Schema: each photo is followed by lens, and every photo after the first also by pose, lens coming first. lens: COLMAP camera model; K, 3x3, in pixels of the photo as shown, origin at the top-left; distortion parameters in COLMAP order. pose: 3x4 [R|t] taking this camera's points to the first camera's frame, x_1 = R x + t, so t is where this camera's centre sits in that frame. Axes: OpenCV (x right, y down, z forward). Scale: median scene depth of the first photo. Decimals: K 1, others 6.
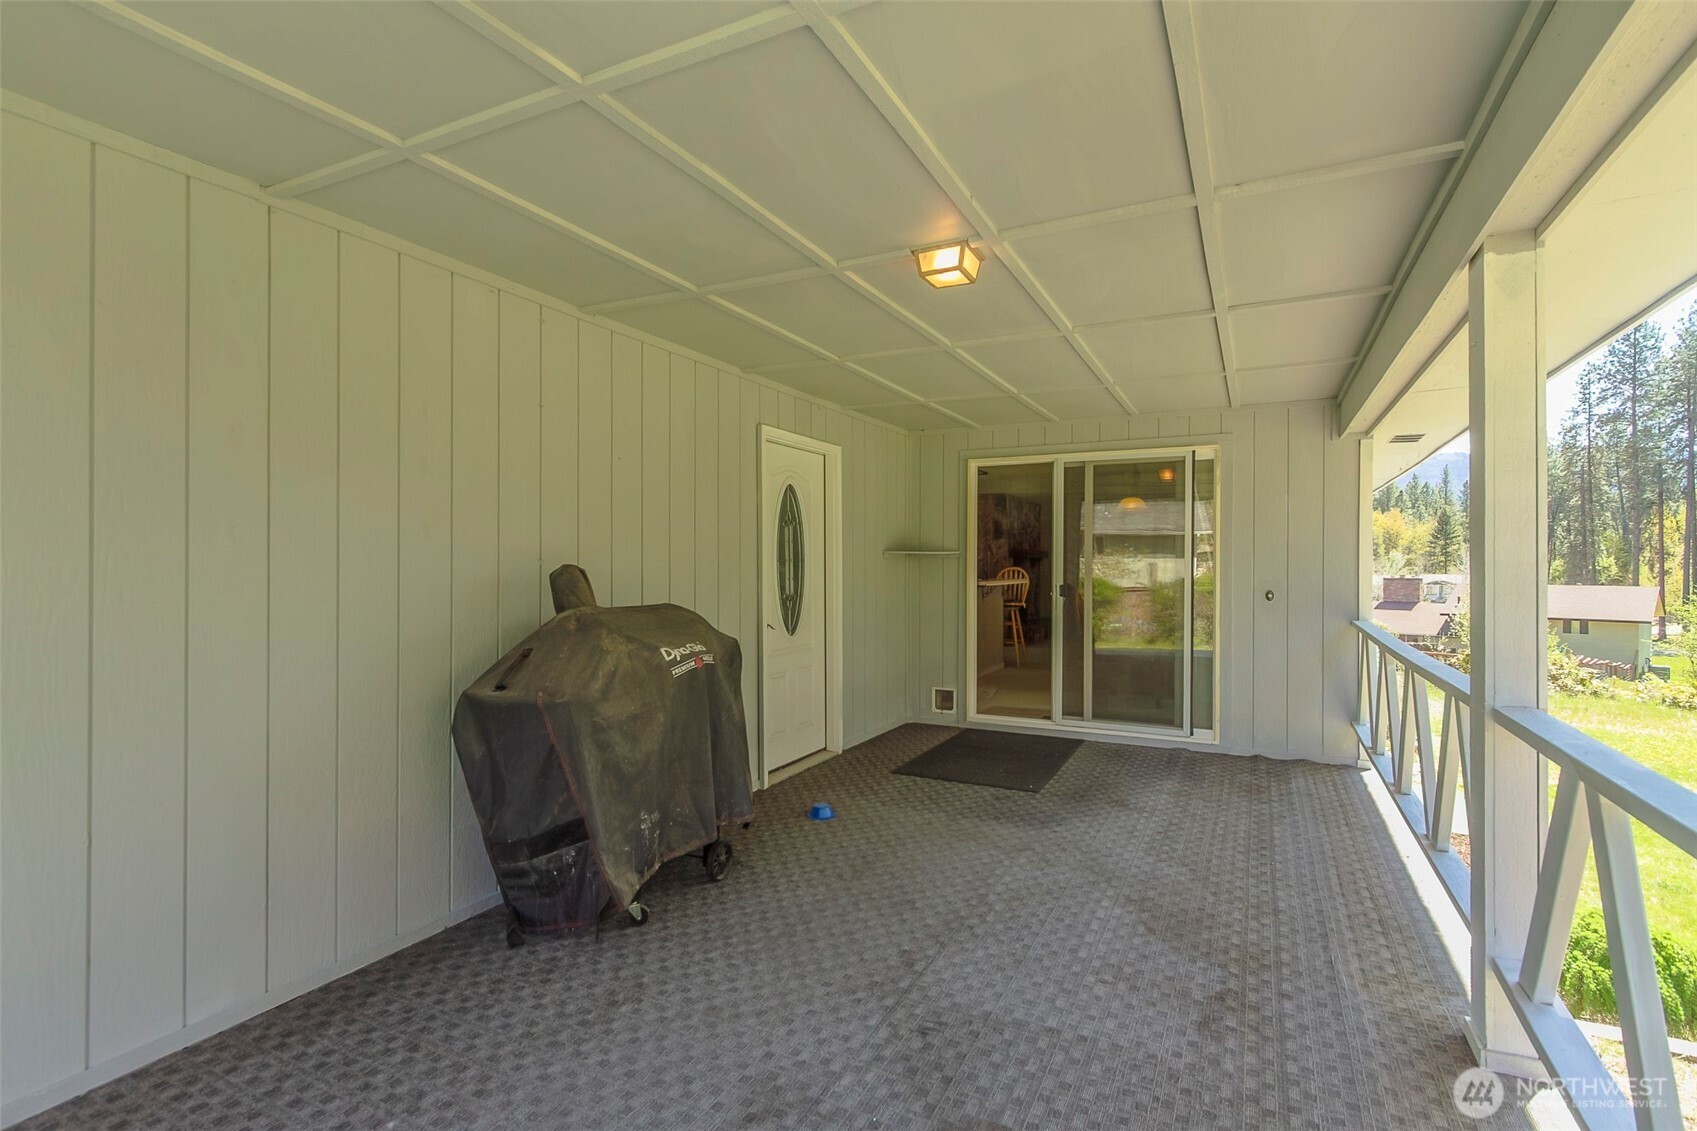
lens RADIAL K [[820.5, 0, 847.2], [0, 820.5, 563.4], [0, 0, 1]] dist [0.002001, 0.000104]
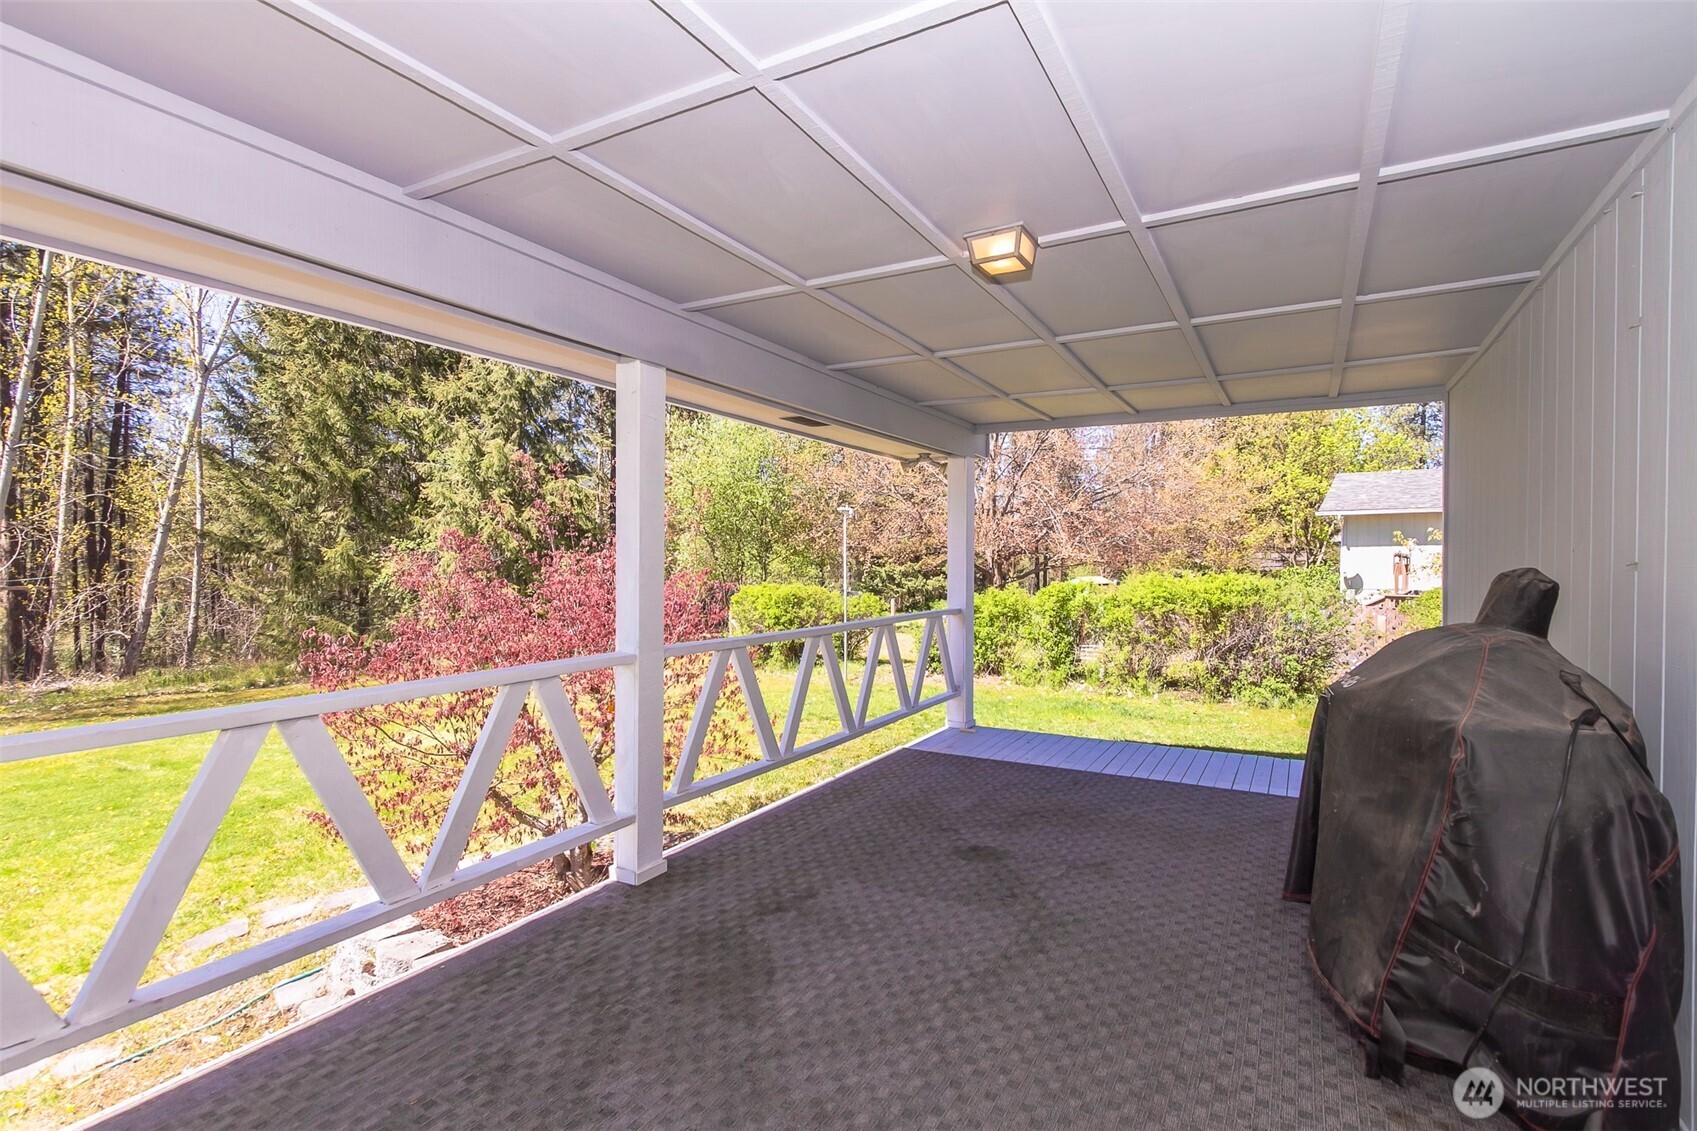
lens RADIAL K [[820.5, 0, 848.7], [0, 820.5, 566.5], [0, 0, 1]] dist [0.002001, 0.000104]
pose [[-0.999119, -0.003720, 0.041811, 0.262873], [-0.003481, 0.999977, 0.005781, -0.000882], [-0.041832, 0.005630, -0.999109, 1.993012]]
